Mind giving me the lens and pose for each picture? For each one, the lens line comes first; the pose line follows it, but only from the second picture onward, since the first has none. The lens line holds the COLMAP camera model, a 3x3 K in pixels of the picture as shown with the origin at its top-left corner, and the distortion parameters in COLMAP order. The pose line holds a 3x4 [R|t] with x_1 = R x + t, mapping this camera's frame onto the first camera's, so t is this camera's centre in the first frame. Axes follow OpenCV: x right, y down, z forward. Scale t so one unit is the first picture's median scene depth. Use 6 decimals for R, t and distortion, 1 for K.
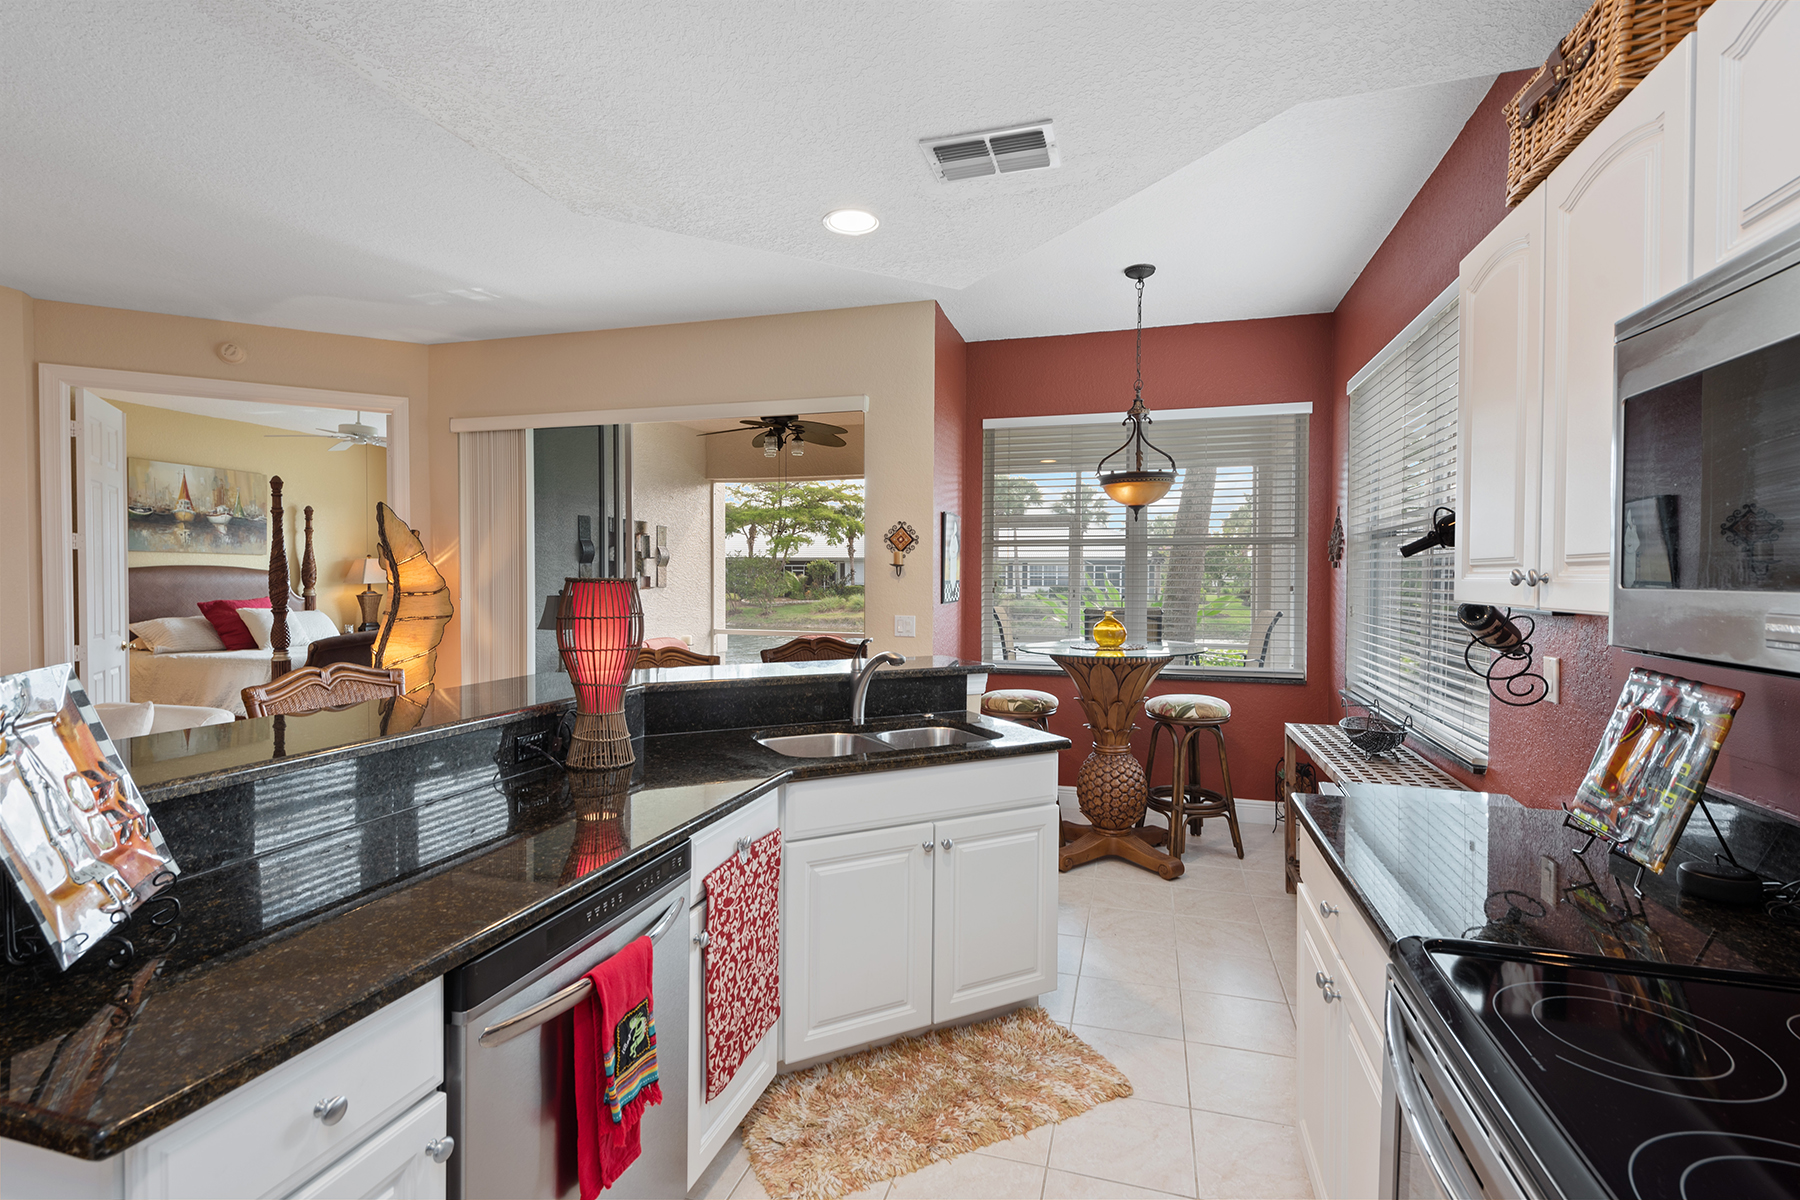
lens RADIAL K [[838.9, 0, 900.0], [0, 838.9, 600.0], [0, 0, 1]] dist [0.001402, 0.000107]
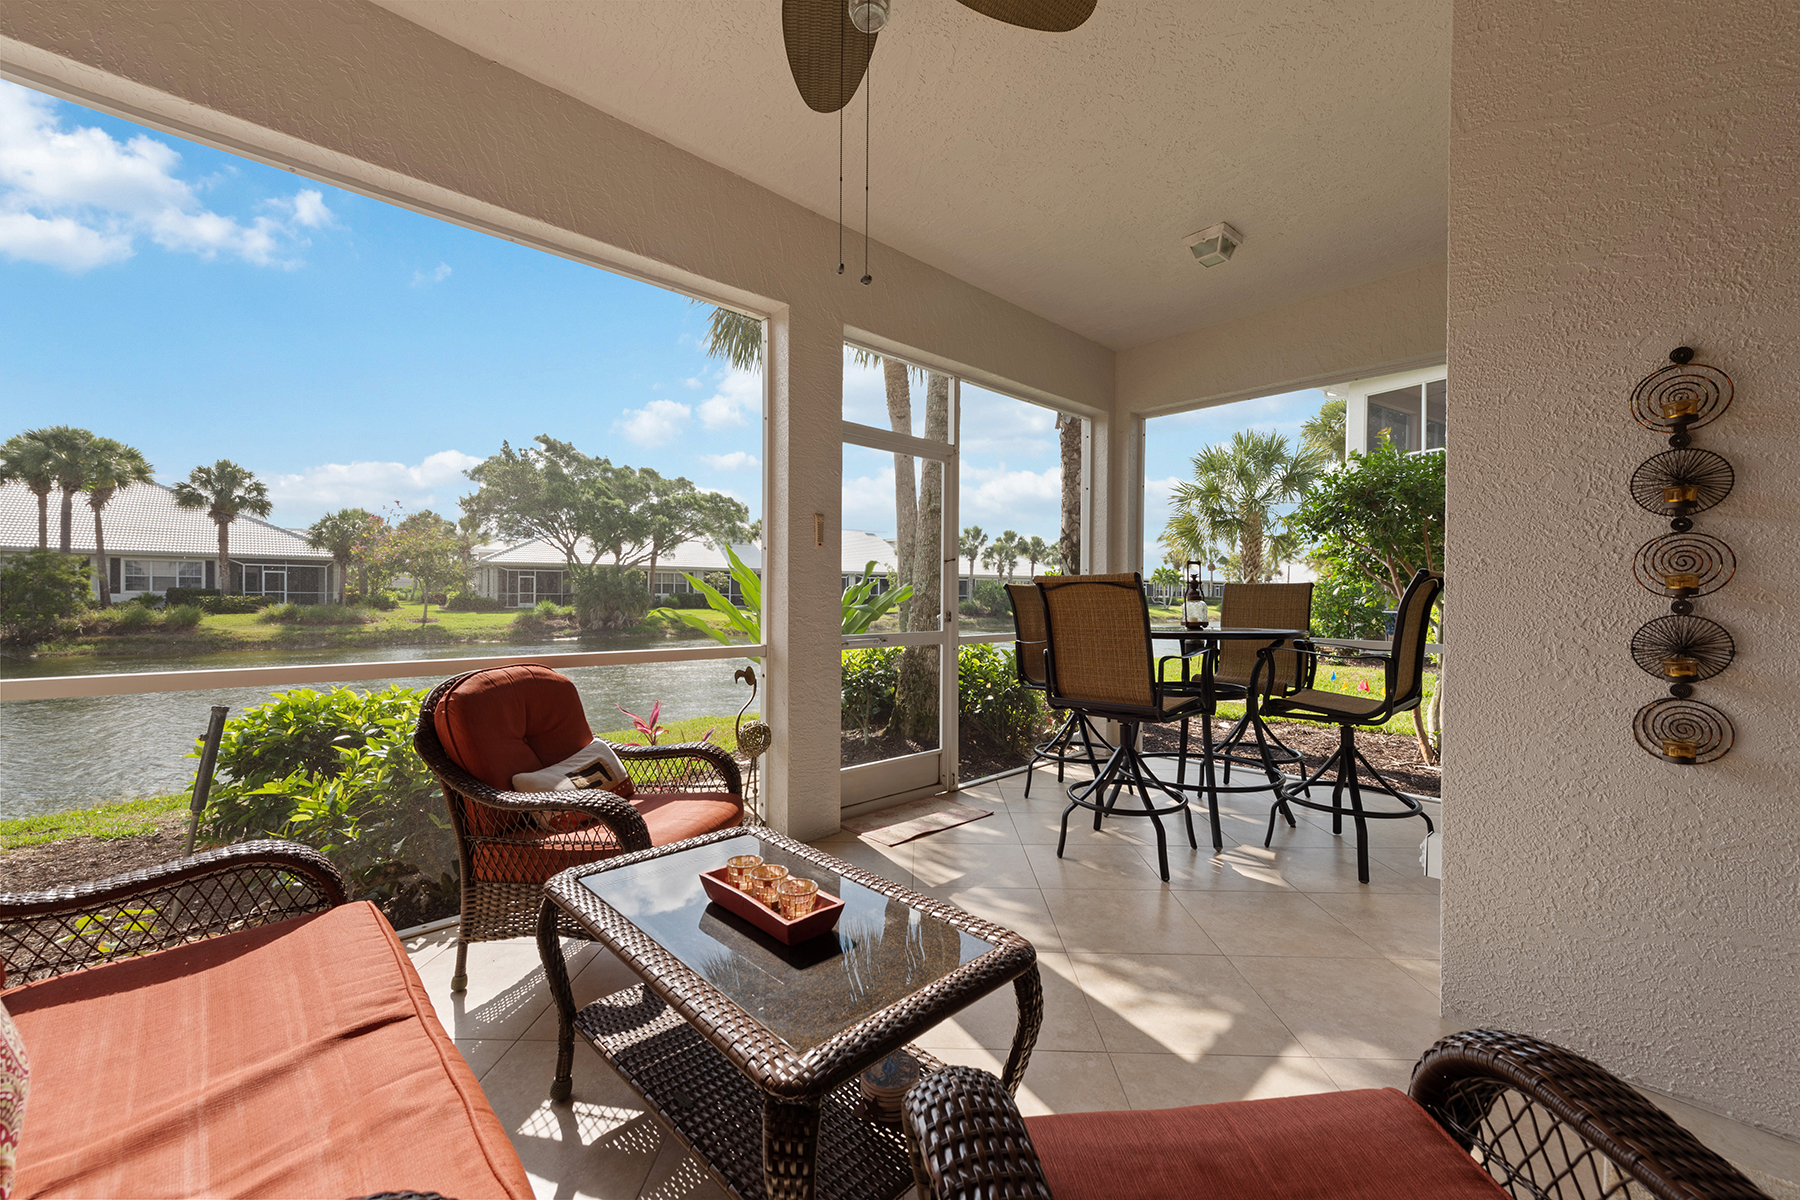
lens RADIAL K [[701.5, 0, 897.9], [0, 701.5, 597.5], [0, 0, 1]] dist [0.014488, -0.005230]
pose [[0.507713, -0.008622, 0.861483, -0.040430], [0.017009, 0.999855, -0.000018, 0.002558], [-0.861358, 0.014662, 0.507786, 0.109058]]
